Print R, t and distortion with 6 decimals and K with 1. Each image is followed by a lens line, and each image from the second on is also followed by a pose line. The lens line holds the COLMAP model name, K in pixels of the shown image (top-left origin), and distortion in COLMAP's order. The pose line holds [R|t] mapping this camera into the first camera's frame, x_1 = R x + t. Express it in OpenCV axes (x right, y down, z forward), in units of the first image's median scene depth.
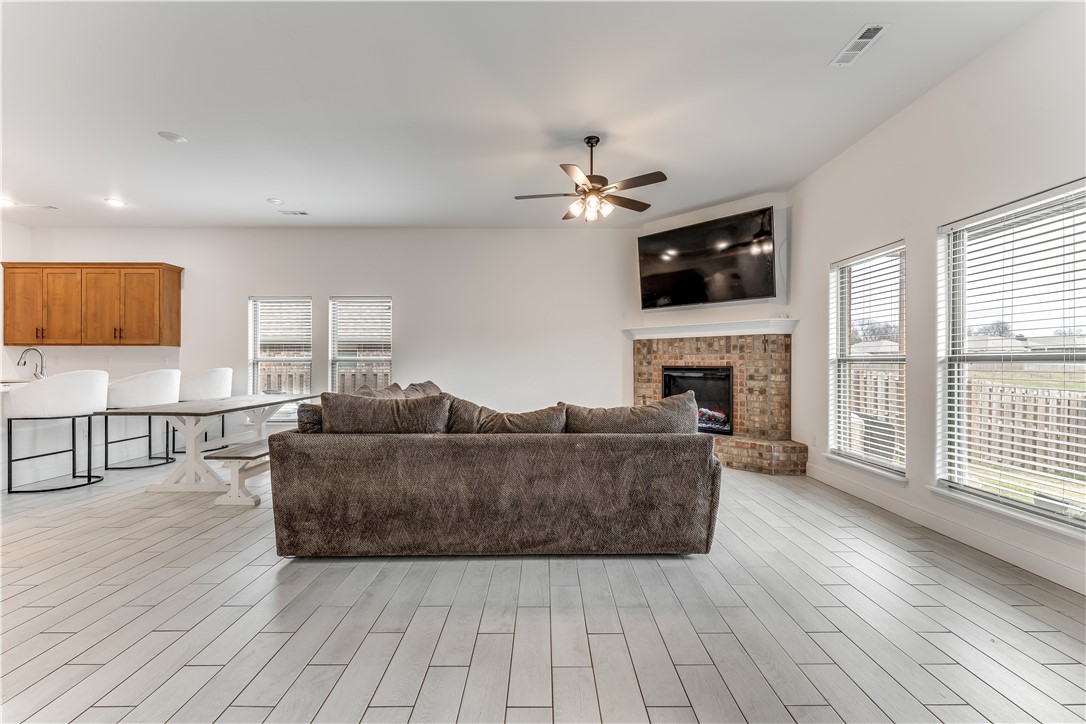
lens RADIAL K [[444.3, 0, 536.8], [0, 444.3, 360.9], [0, 0, 1]] dist [0.009668, -0.001218]
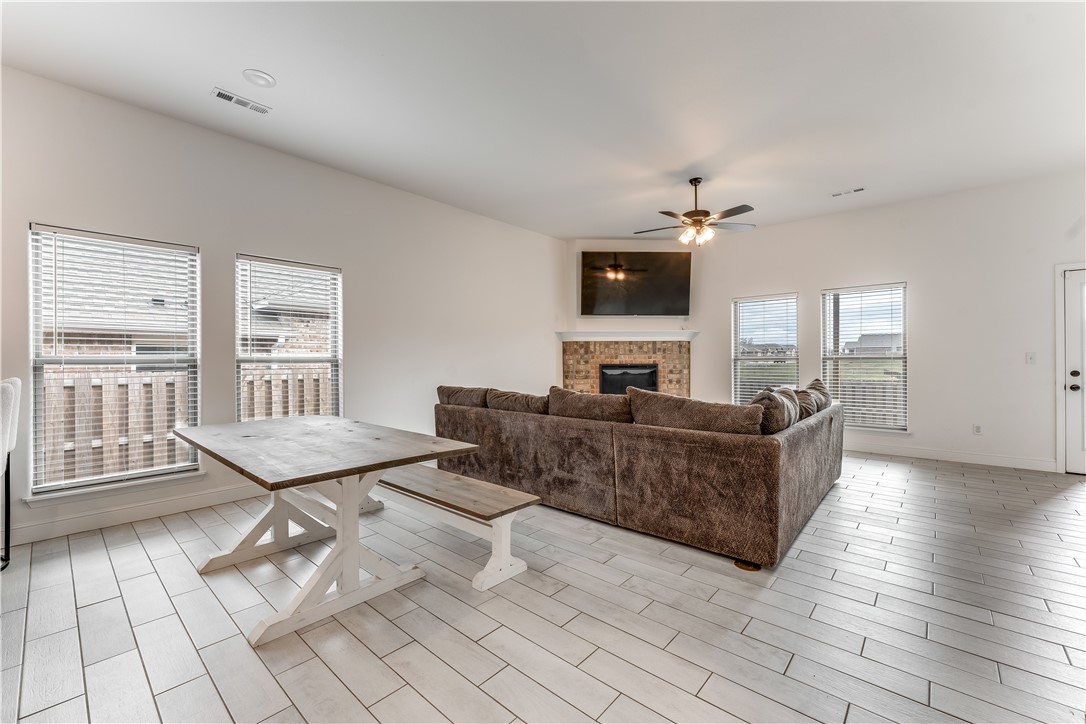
lens RADIAL K [[444.3, 0, 544.5], [0, 444.3, 358.5], [0, 0, 1]] dist [0.009668, -0.001218]
pose [[0.660907, -0.000079, 0.750468, -0.695766], [0.003390, 0.999990, -0.002880, -0.001191], [-0.750460, 0.004447, 0.660901, 0.322411]]
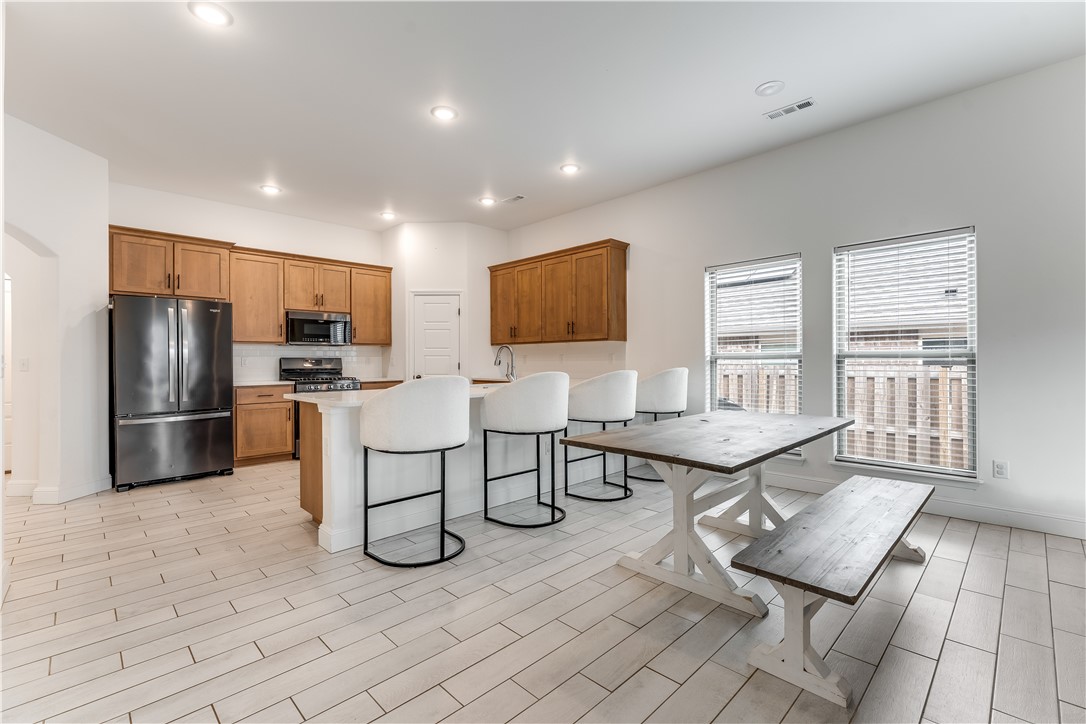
lens RADIAL K [[472.3, 0, 538.1], [0, 472.3, 355.2], [0, 0, 1]] dist [-0.002422, 0.000179]
pose [[0.699242, -0.013662, -0.714754, -0.319057], [0.009751, 0.999907, -0.009573, 0.000212], [0.714818, -0.000276, 0.699310, 0.306060]]
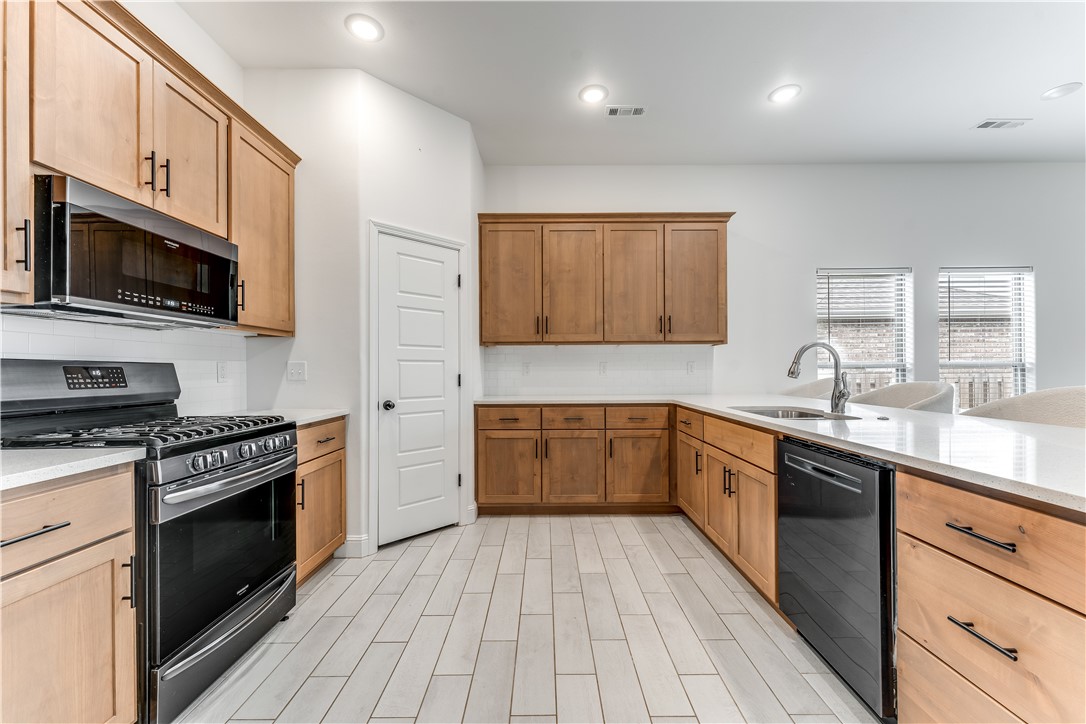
lens RADIAL K [[444.3, 0, 542.9], [0, 444.3, 364.4], [0, 0, 1]] dist [0.009668, -0.001218]
pose [[0.999872, -0.007748, 0.014028, -1.125065], [0.007830, 0.999952, -0.005811, -0.002832], [-0.013983, 0.005921, 0.999885, 0.377813]]
